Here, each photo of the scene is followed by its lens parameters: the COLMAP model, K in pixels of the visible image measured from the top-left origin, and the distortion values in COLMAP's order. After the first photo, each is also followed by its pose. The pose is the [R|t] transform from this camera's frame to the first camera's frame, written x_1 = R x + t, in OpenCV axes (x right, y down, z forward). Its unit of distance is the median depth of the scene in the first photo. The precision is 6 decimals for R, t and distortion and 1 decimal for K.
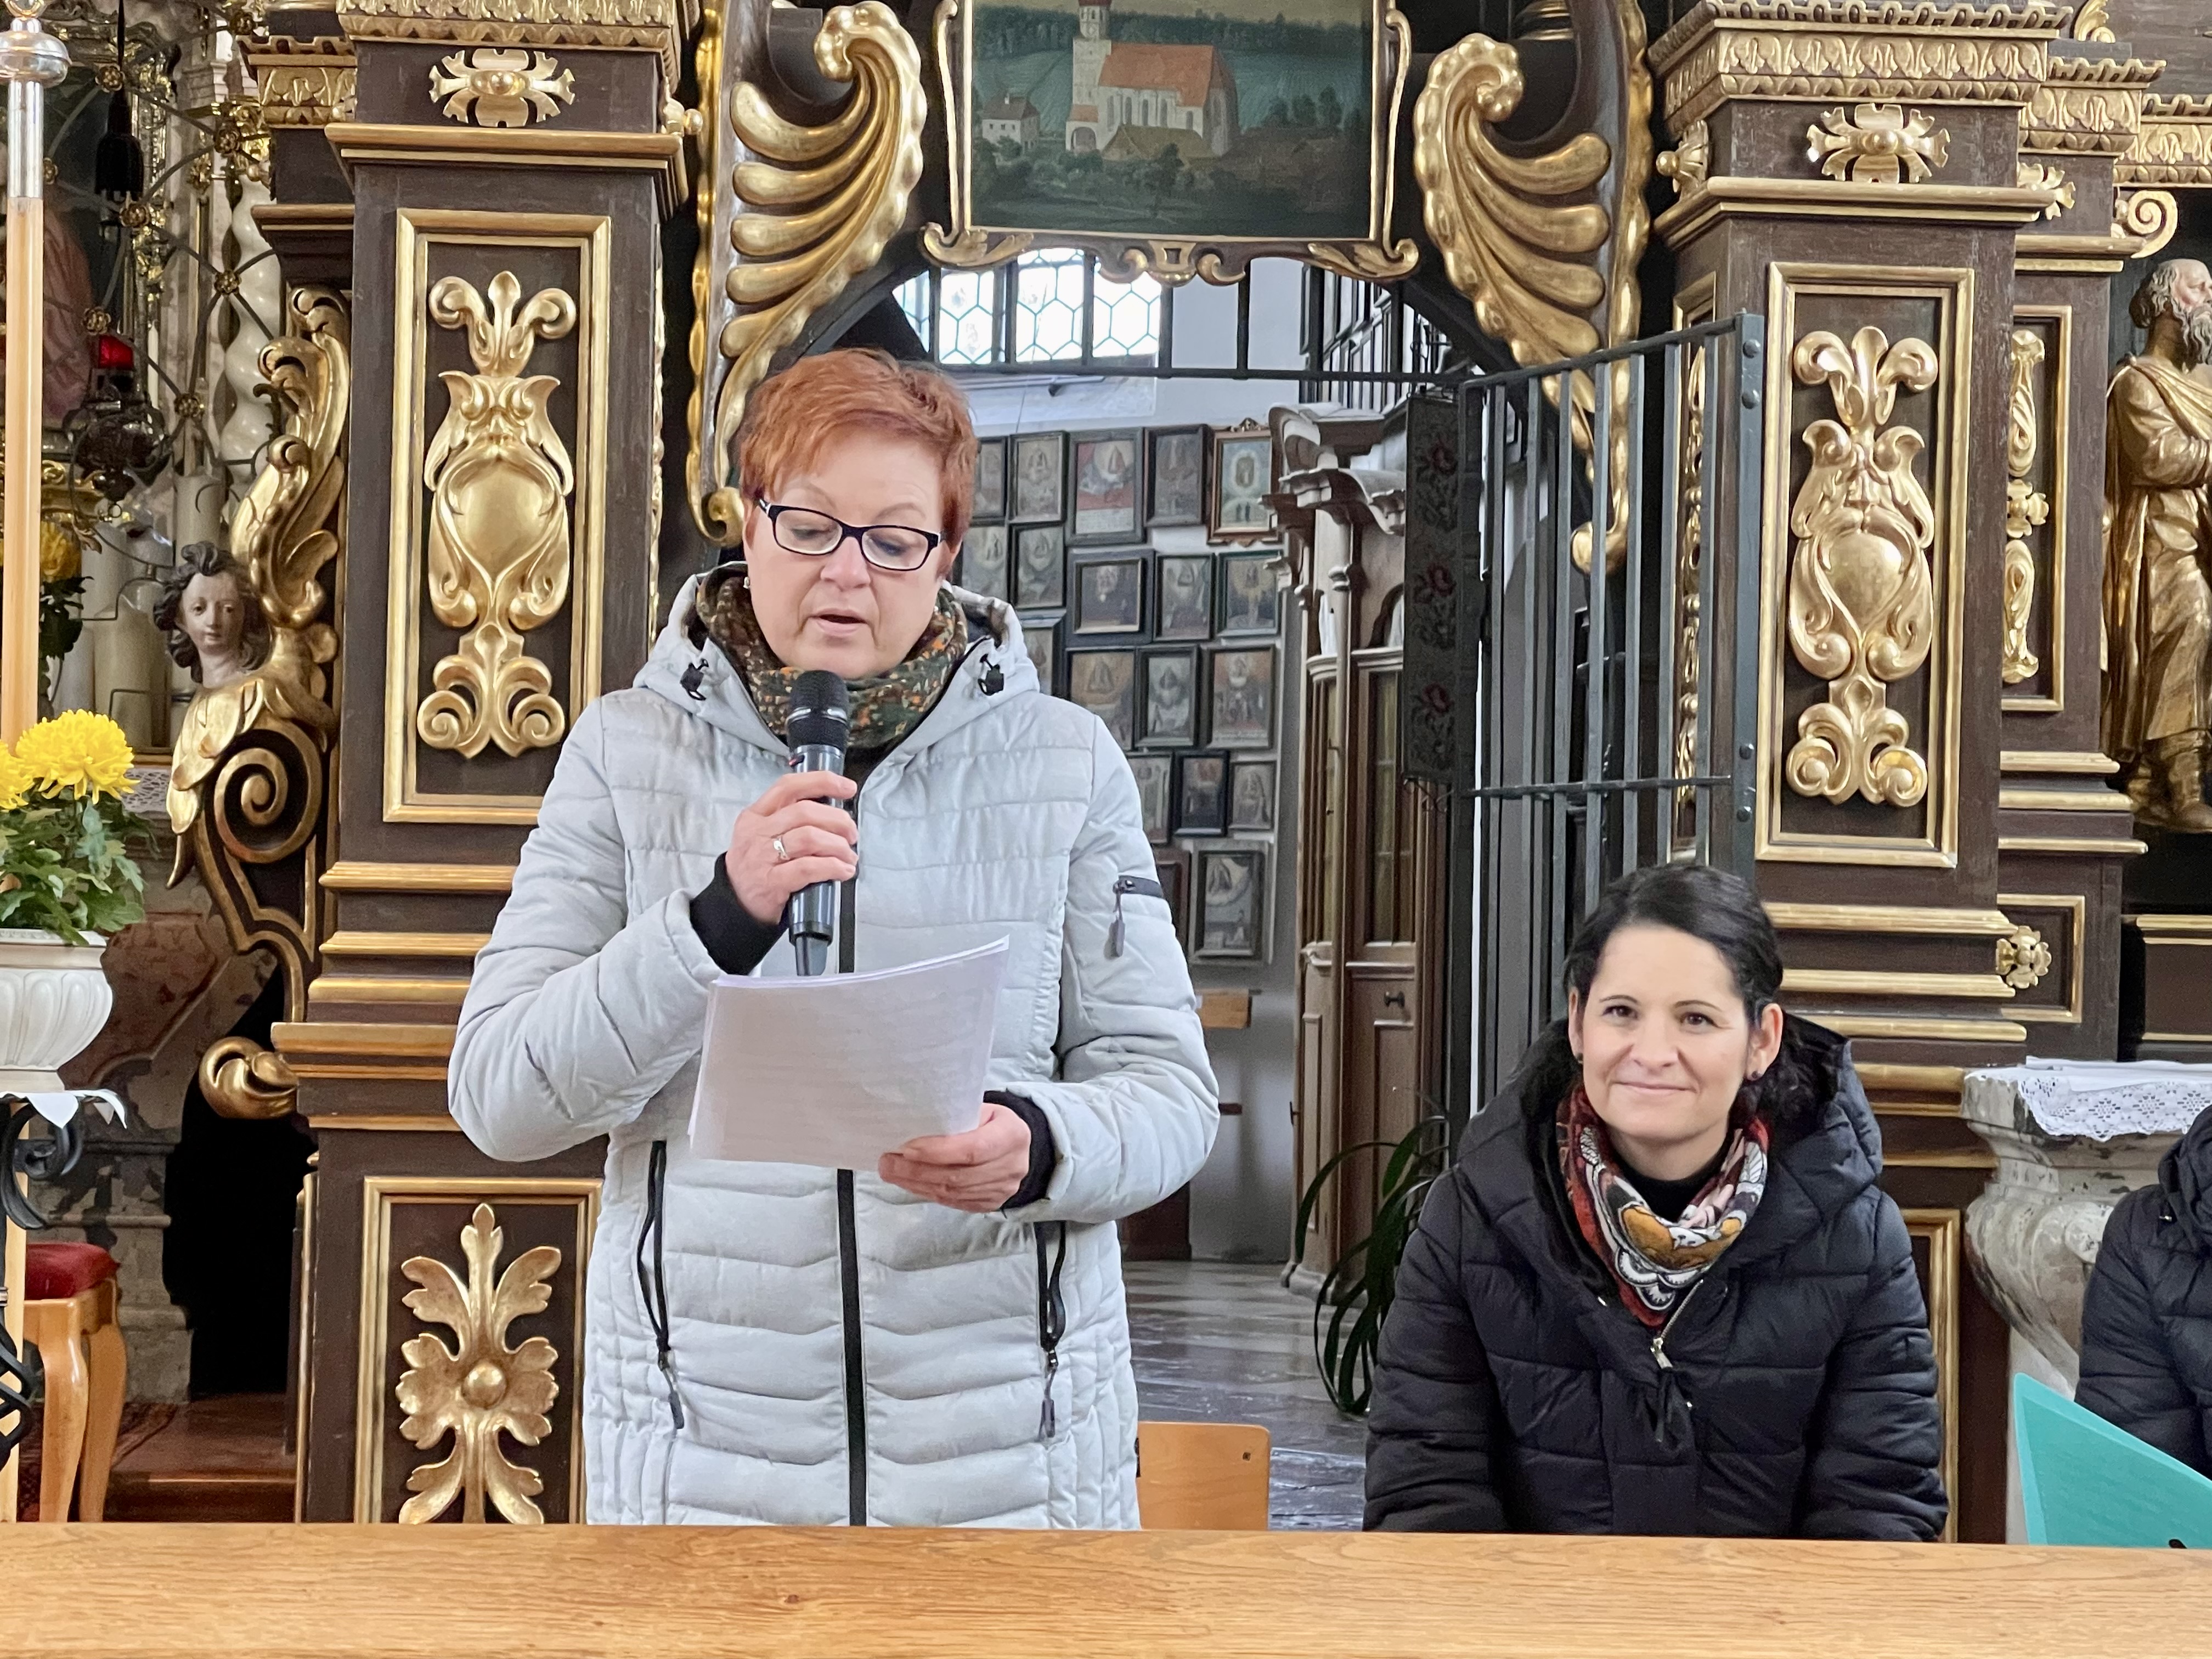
lens RADIAL K [[5361.1, 0, 1106.0], [0, 5361.1, 829.5], [0, 0, 1]] dist [0.198084, 1.011552]
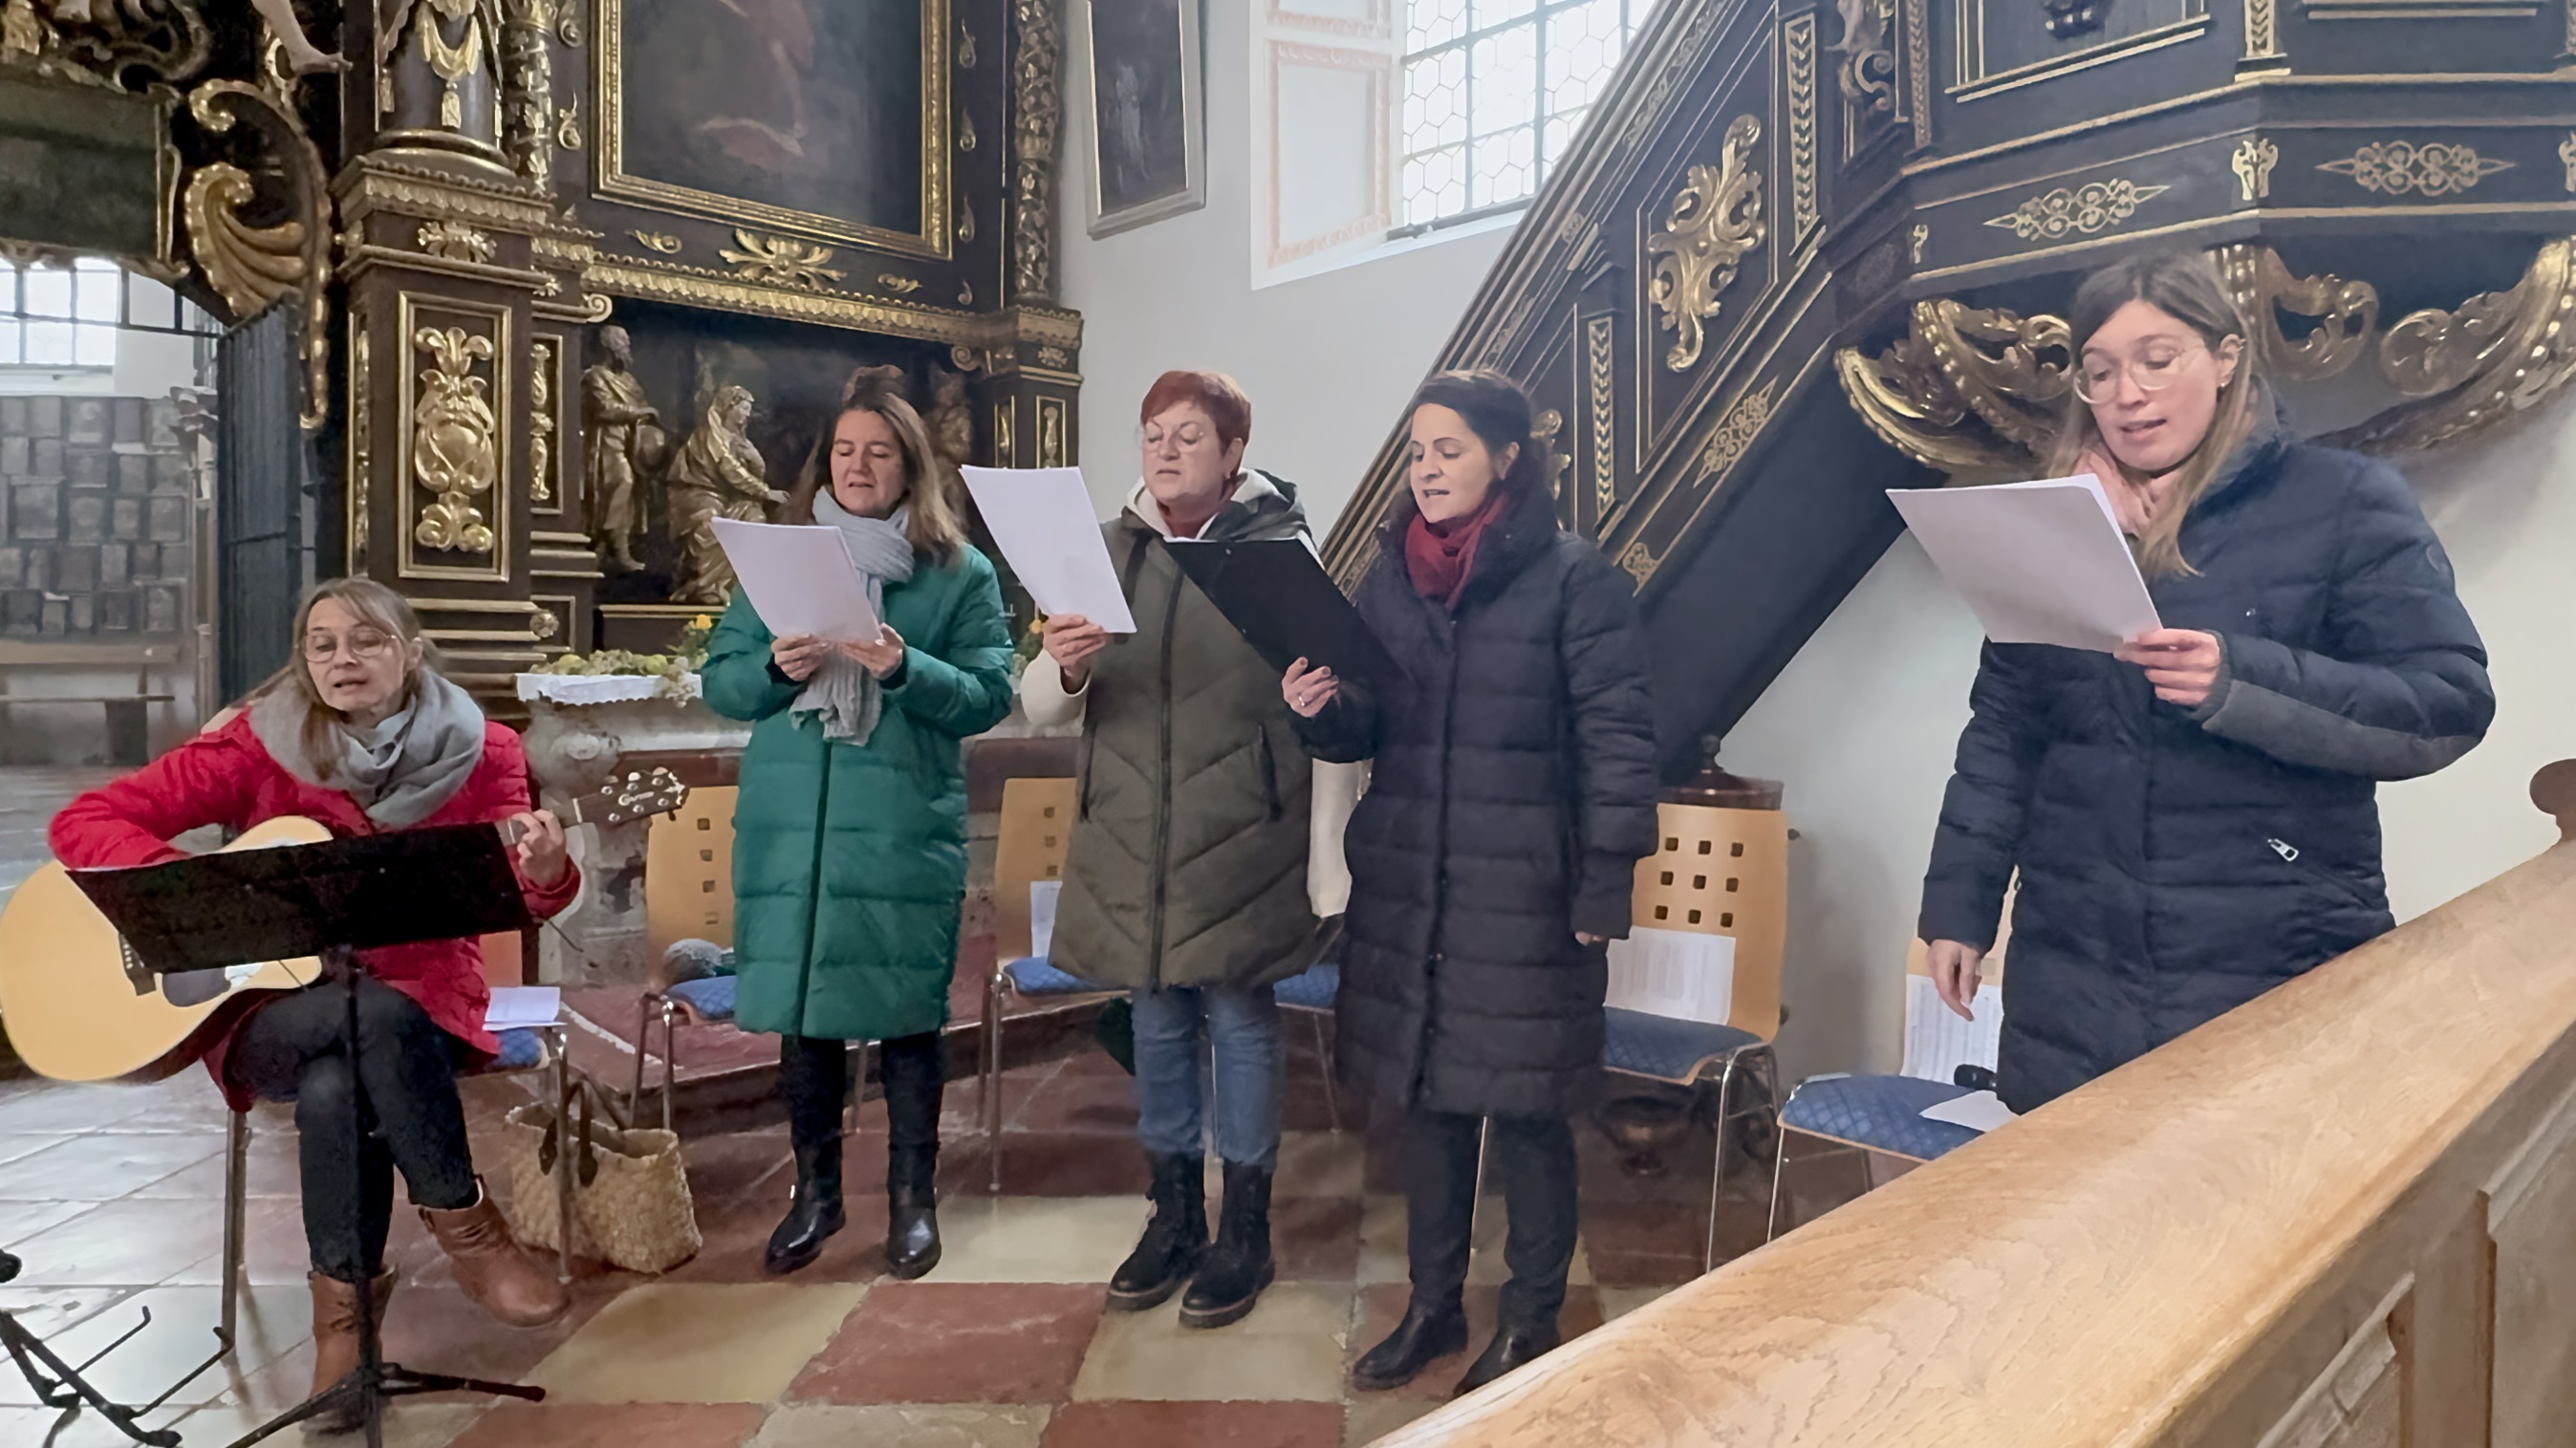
lens RADIAL K [[1261.5, 0, 1291.5], [0, 1261.5, 664.8], [0, 0, 1]] dist [-0.003560, -0.000663]
pose [[0.770607, -0.026752, 0.636749, 0.073024], [-0.004794, 0.998847, 0.047768, 0.014019], [-0.637293, -0.039863, 0.769590, 0.387712]]
